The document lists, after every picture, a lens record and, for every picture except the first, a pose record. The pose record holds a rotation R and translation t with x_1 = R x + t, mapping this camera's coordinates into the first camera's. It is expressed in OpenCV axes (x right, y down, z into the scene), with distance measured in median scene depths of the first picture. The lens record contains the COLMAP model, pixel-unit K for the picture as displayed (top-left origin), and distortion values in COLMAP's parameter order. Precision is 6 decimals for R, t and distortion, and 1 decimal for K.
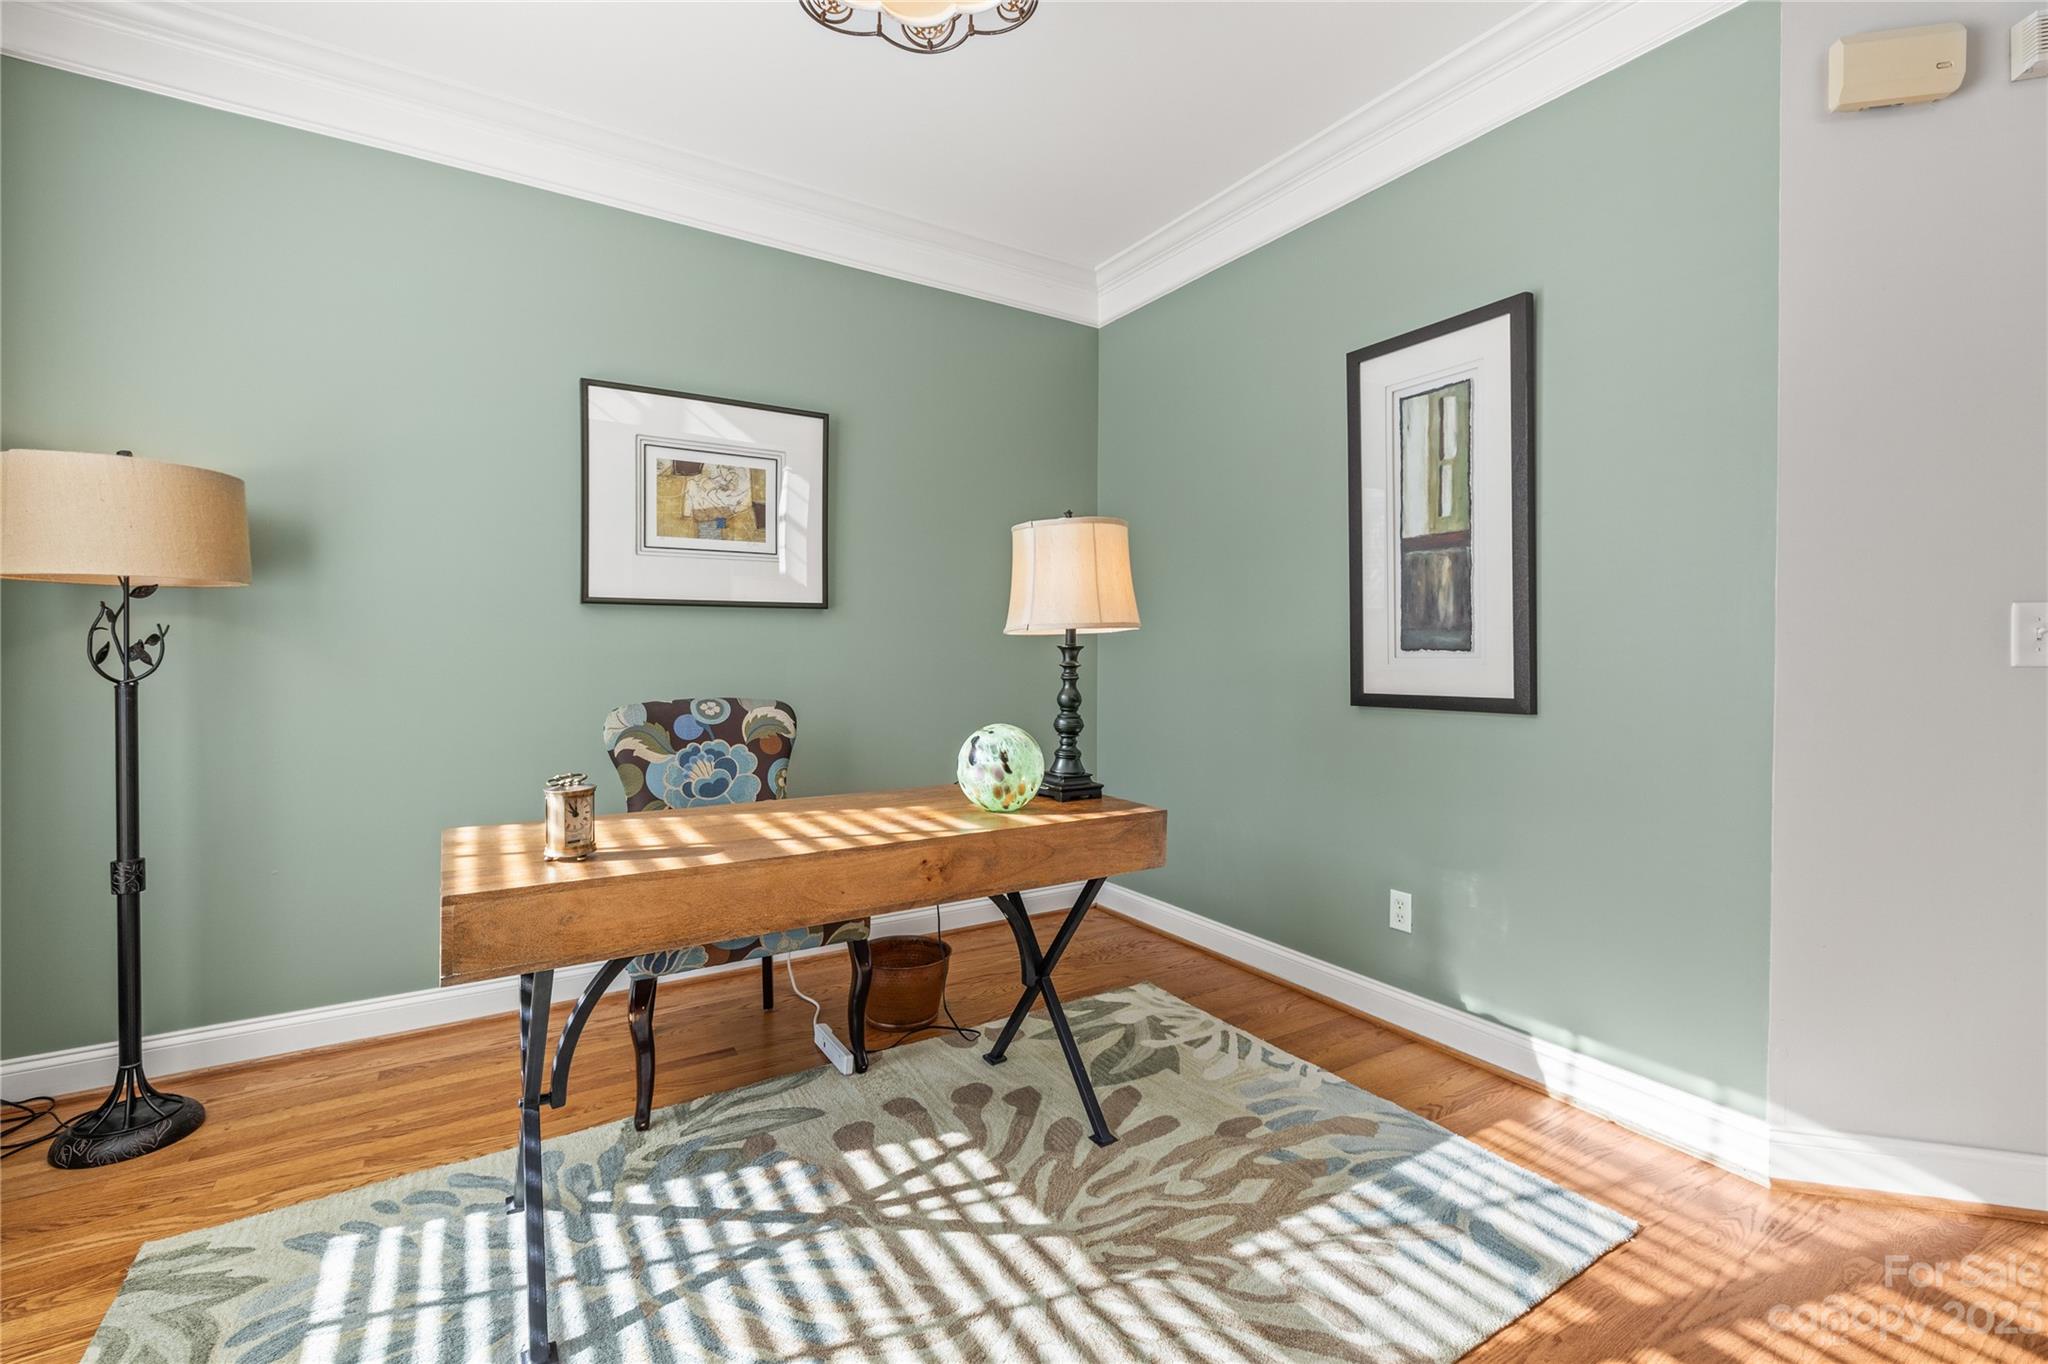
lens RADIAL K [[880.3, 0, 1007.7], [0, 880.3, 674.2], [0, 0, 1]] dist [-0.013552, 0.000496]
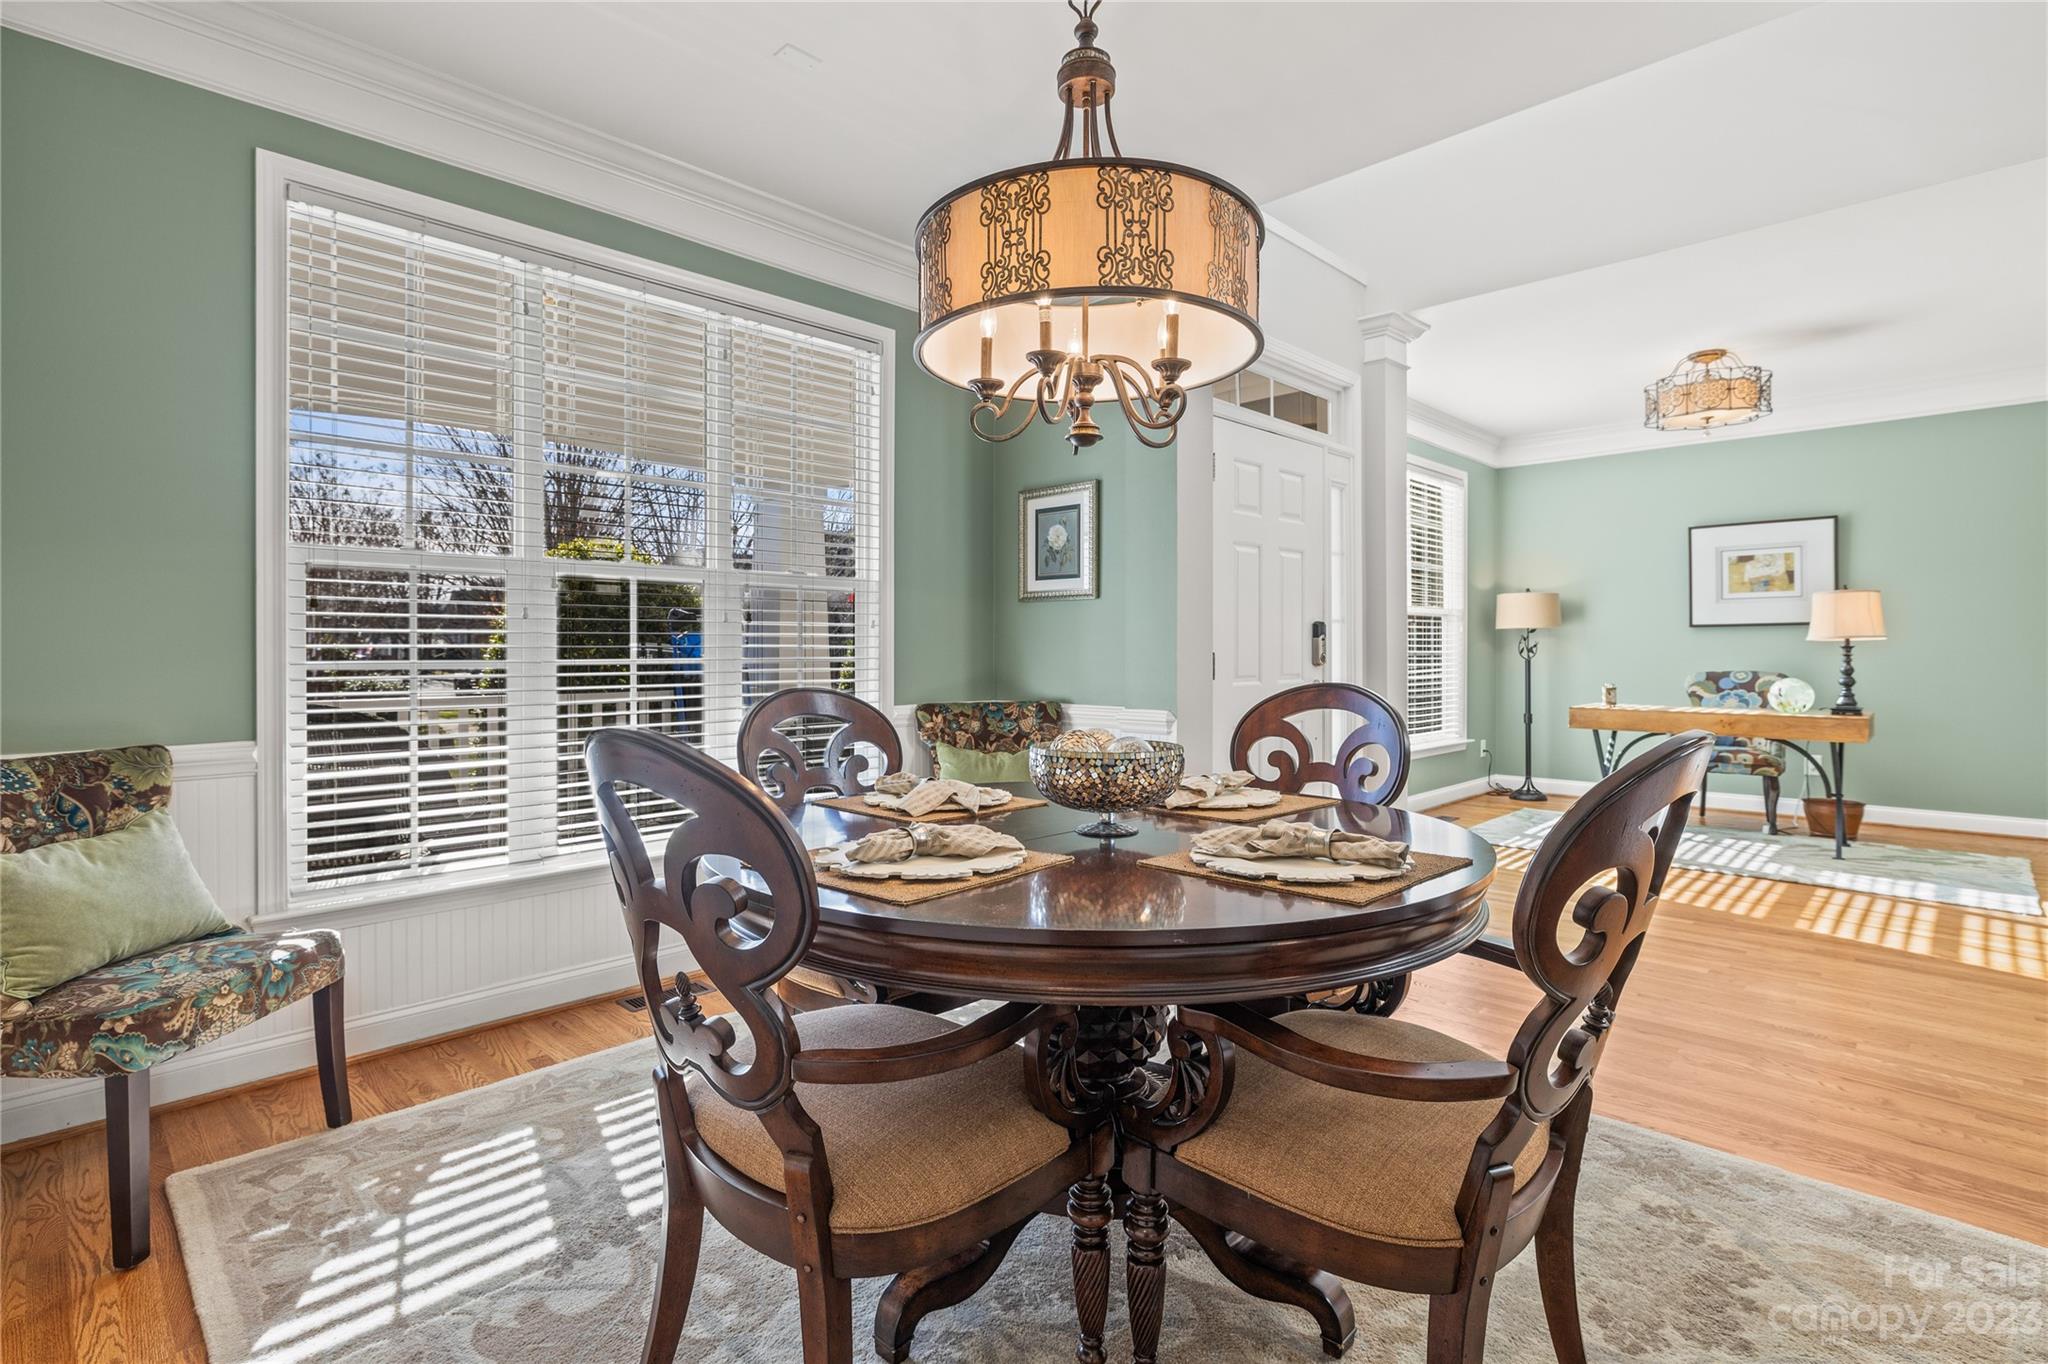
lens RADIAL K [[987.1, 0, 986.1], [0, 987.1, 631.8], [0, 0, 1]] dist [-0.017358, -0.001156]
pose [[0.223183, -0.029418, -0.974332, 2.226276], [-0.005937, 0.999485, -0.031537, 0.026328], [0.974758, 0.012823, 0.222894, -1.881027]]
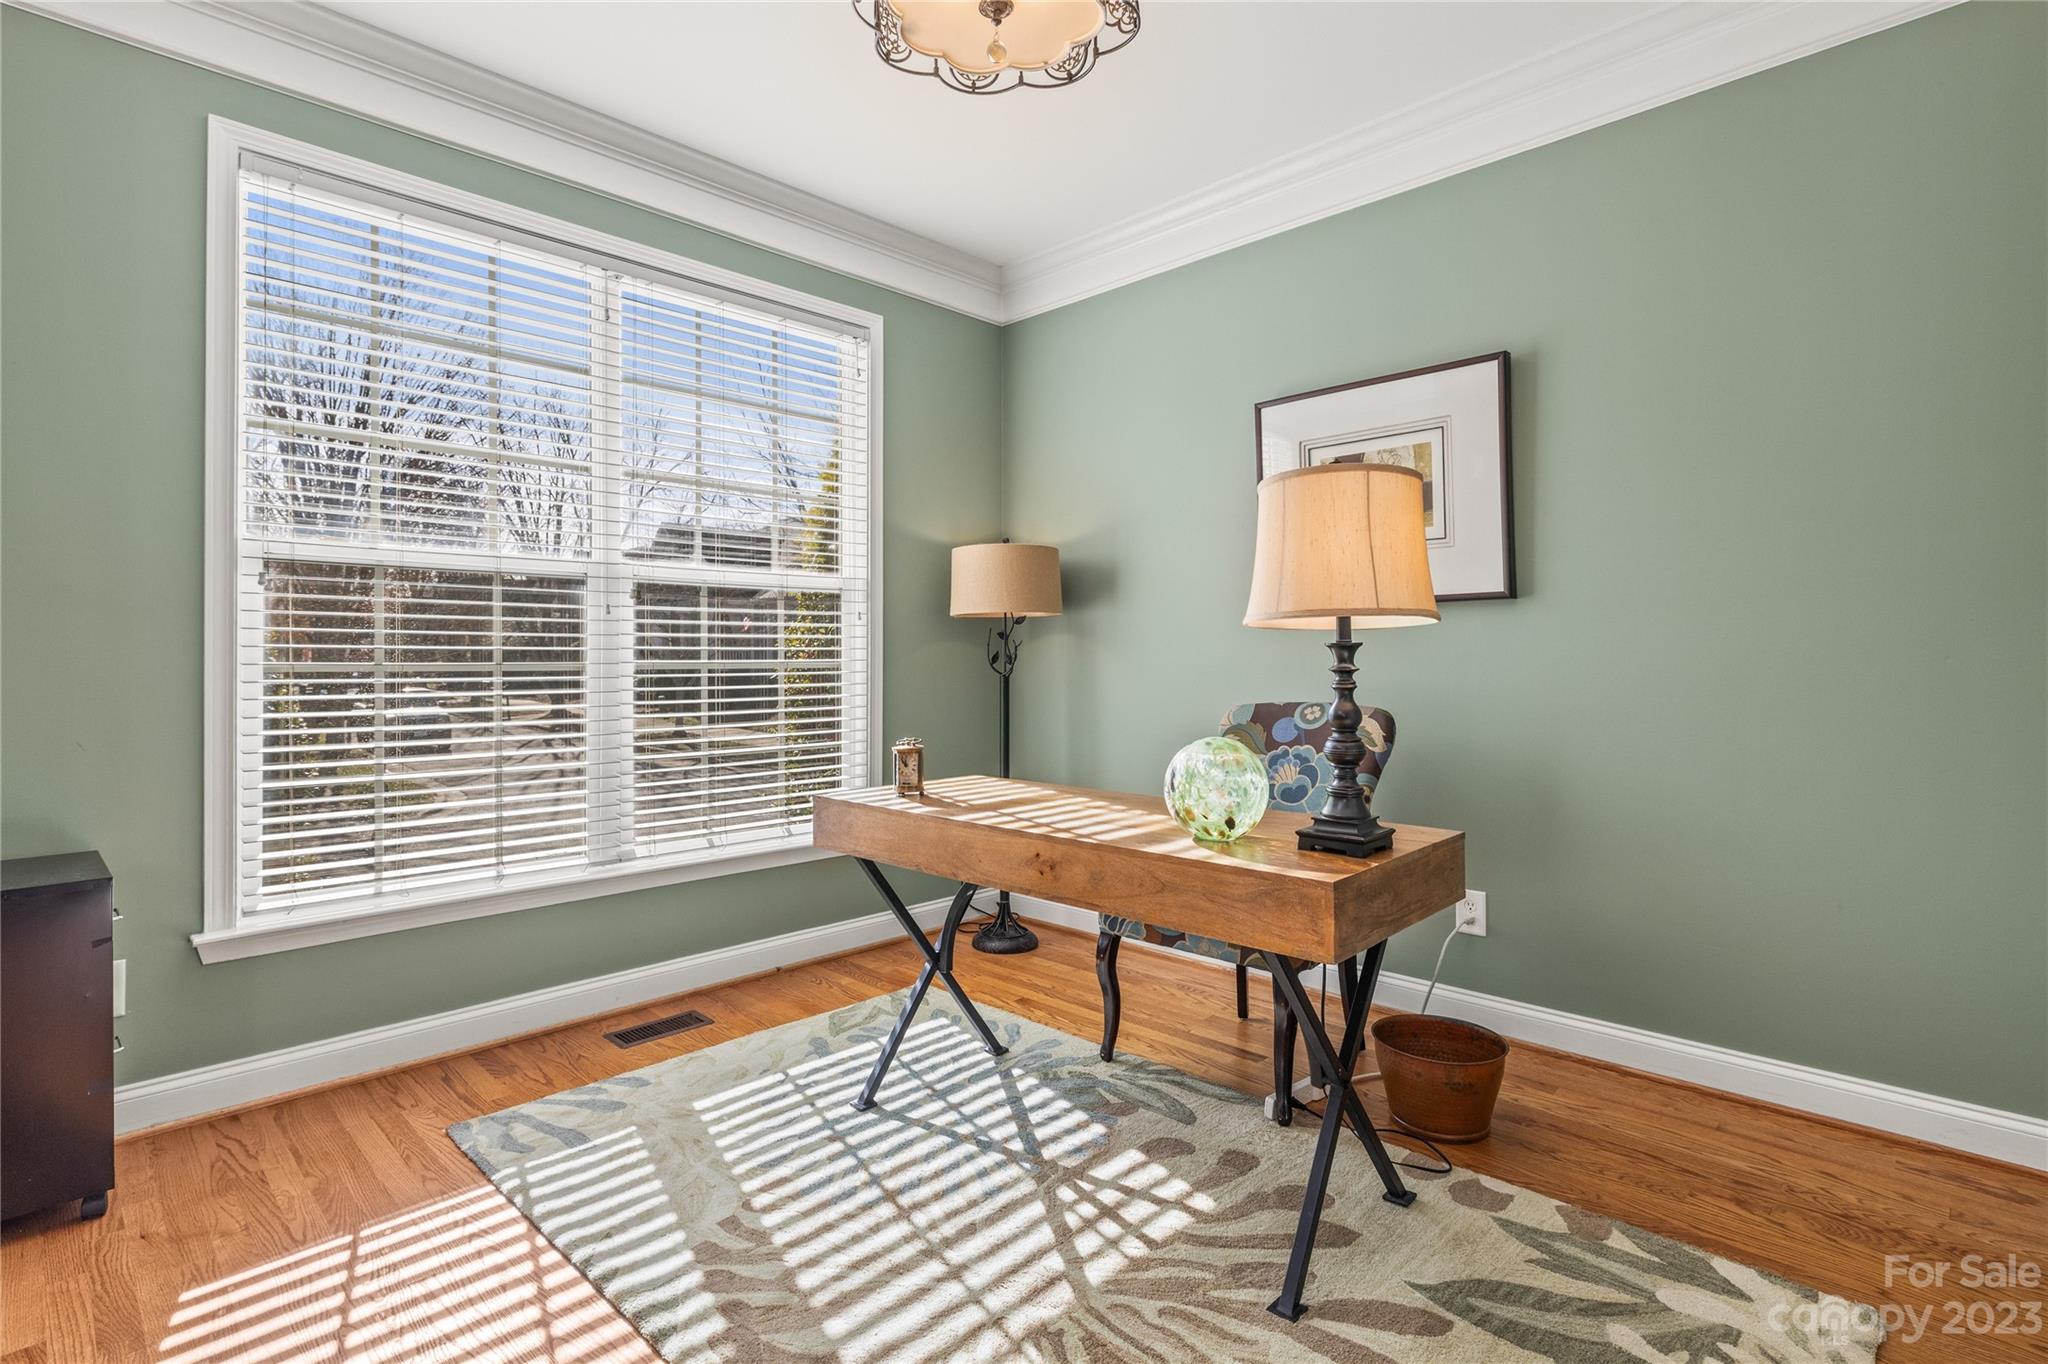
lens RADIAL K [[987.1, 0, 1012.2], [0, 987.1, 671.4], [0, 0, 1]] dist [-0.017358, -0.001156]
pose [[0.220952, 0.009819, -0.975235, 0.903637], [-0.018517, 0.999811, 0.005871, -0.009594], [0.975109, 0.016762, 0.221092, 0.614652]]
